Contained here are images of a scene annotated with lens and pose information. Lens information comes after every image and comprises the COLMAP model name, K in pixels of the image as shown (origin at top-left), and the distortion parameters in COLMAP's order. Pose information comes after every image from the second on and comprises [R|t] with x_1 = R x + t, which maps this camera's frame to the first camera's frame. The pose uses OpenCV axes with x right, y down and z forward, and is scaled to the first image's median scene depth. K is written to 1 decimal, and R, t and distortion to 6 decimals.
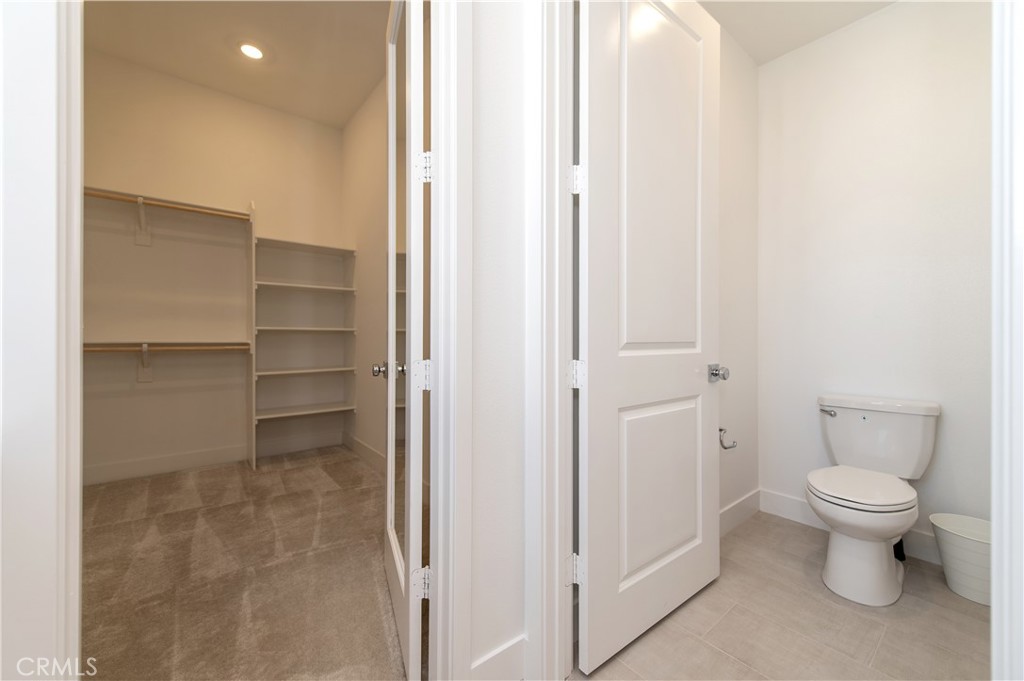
lens RADIAL K [[405.1, 0, 512.1], [0, 405.1, 333.0], [0, 0, 1]] dist [0.012513, -0.000233]
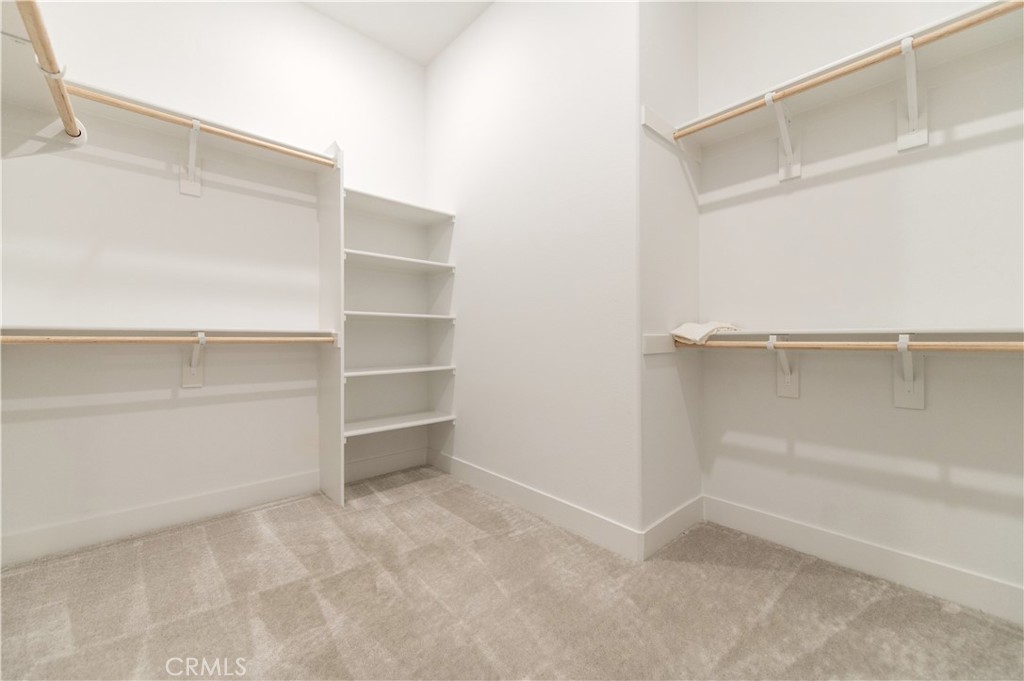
lens RADIAL K [[405.1, 0, 512.1], [0, 405.1, 333.0], [0, 0, 1]] dist [0.012513, -0.000233]
pose [[0.998700, -0.004365, 0.050780, -0.392492], [0.004750, 0.999961, -0.007470, 0.034185], [-0.050745, 0.007701, 0.998682, 0.273822]]
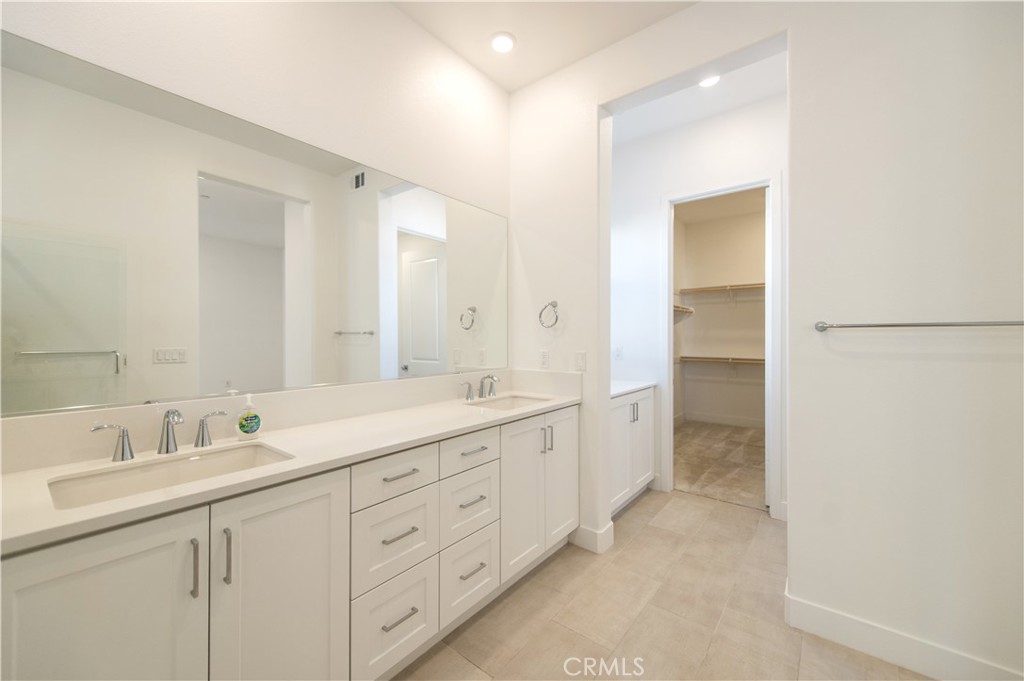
lens RADIAL K [[405.1, 0, 512.1], [0, 405.1, 333.0], [0, 0, 1]] dist [0.012513, -0.000233]
pose [[0.214286, -0.010599, -0.976713, 0.793325], [0.000819, 0.999943, -0.010672, -0.075725], [0.976771, 0.001487, 0.214283, -0.457070]]
